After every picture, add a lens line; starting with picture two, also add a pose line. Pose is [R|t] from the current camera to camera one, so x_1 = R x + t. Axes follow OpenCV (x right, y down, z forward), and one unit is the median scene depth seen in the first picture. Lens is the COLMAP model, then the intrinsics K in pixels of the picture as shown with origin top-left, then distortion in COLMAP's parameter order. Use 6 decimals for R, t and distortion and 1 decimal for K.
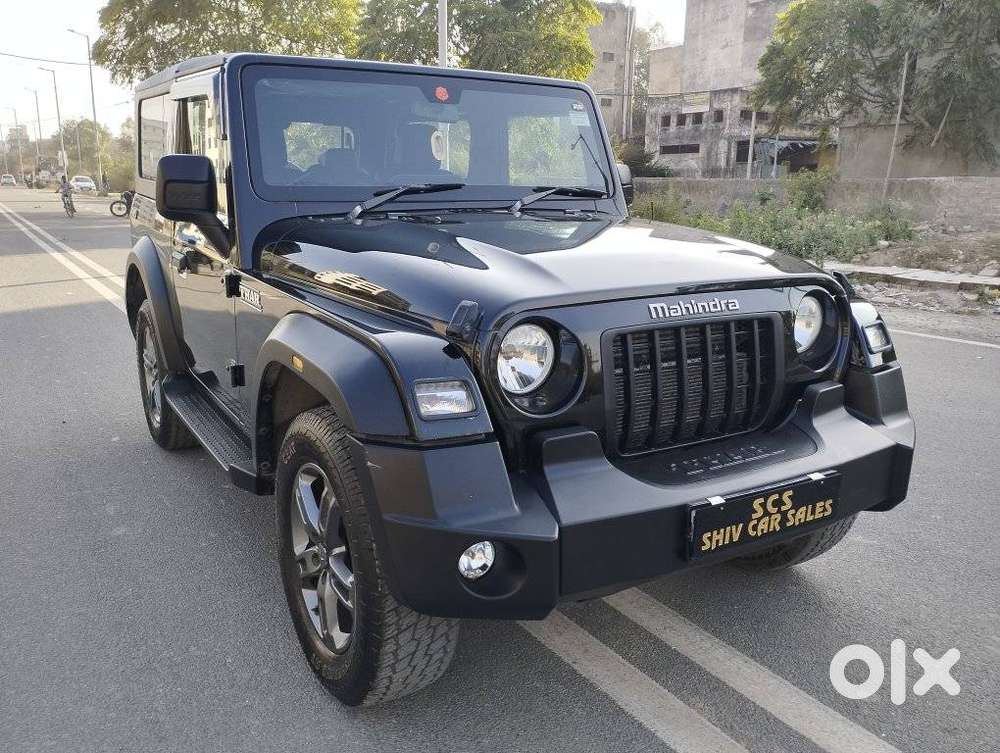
lens RADIAL K [[825.7, 0, 500.0], [0, 825.7, 376.5], [0, 0, 1]] dist [0.074468, -0.088419]
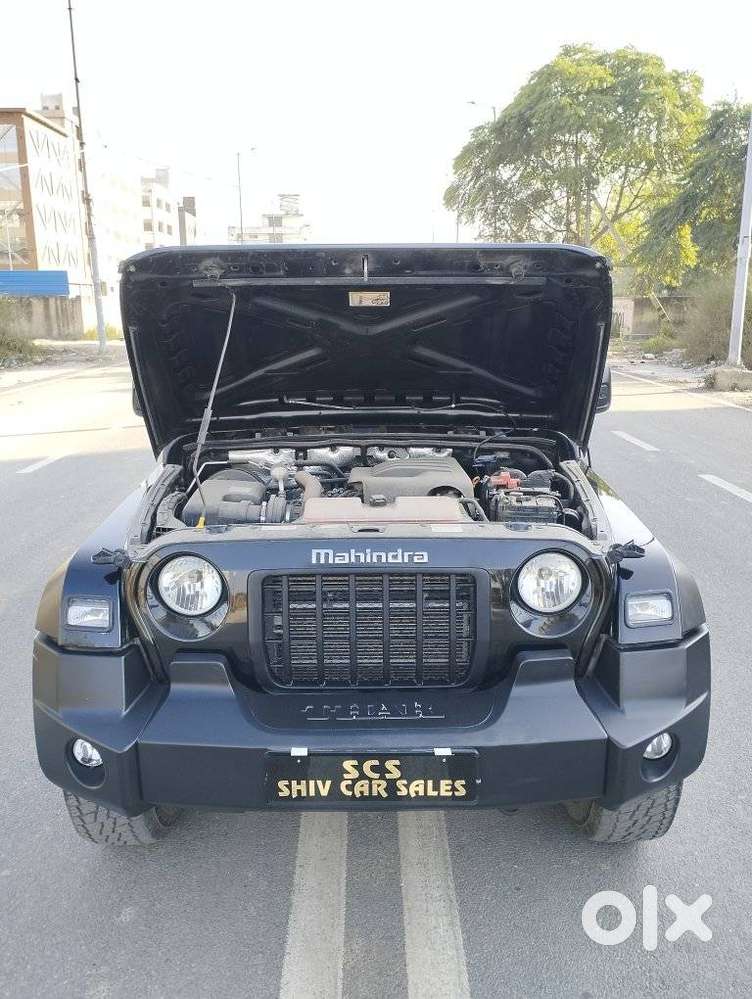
lens RADIAL K [[832.9, 0, 376.3], [0, 832.9, 496.5], [0, 0, 1]] dist [0.077946, -0.093913]
pose [[0.853337, 0.100444, -0.511593, 0.790925], [-0.101285, 0.994509, 0.026314, -0.192356], [0.511427, 0.029362, 0.858825, 0.128876]]
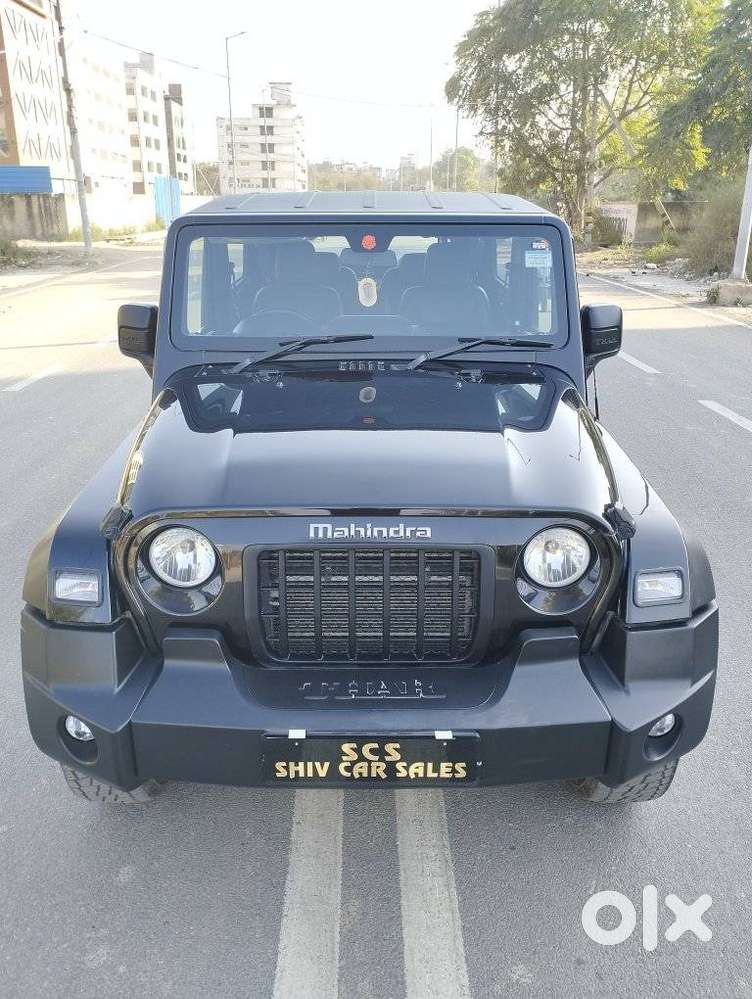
lens RADIAL K [[827.6, 0, 376.5], [0, 827.6, 502.2], [0, 0, 1]] dist [0.082107, -0.099074]
pose [[0.856461, 0.168052, -0.488090, 0.740835], [-0.111932, 0.983487, 0.142211, -0.267165], [0.503929, -0.067165, 0.861129, 0.176650]]
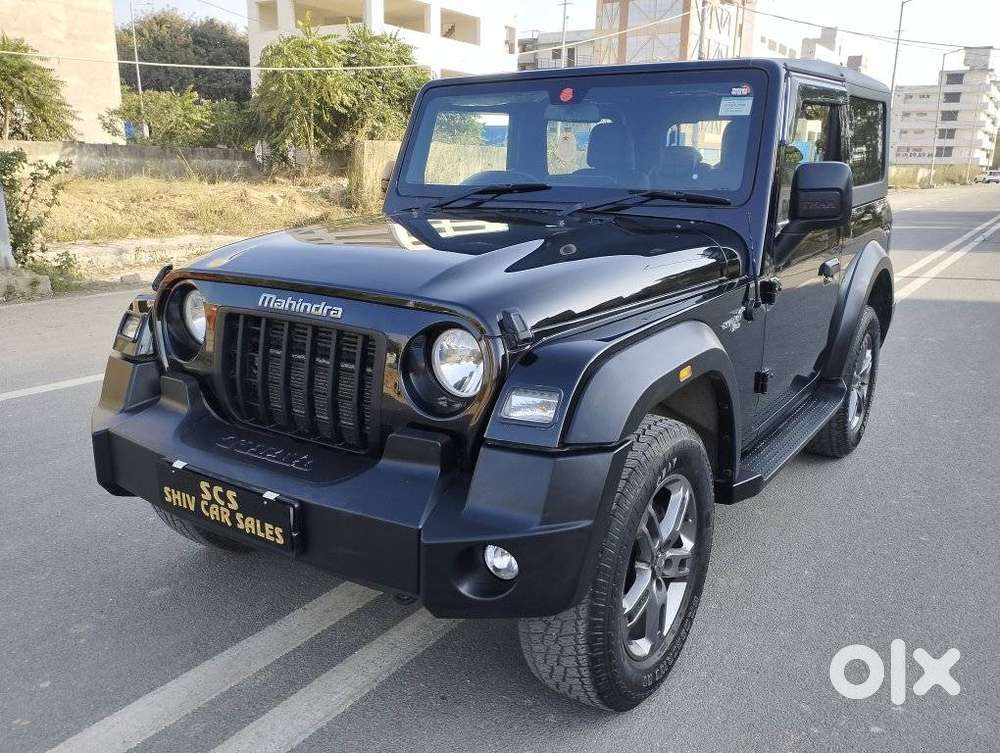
lens RADIAL K [[828.4, 0, 489.2], [0, 828.4, 380.7], [0, 0, 1]] dist [0.082107, -0.099074]
pose [[0.409869, 0.224780, -0.884014, 1.316041], [-0.219953, 0.964917, 0.143371, -0.201398], [0.885228, 0.135678, 0.444931, 0.794513]]
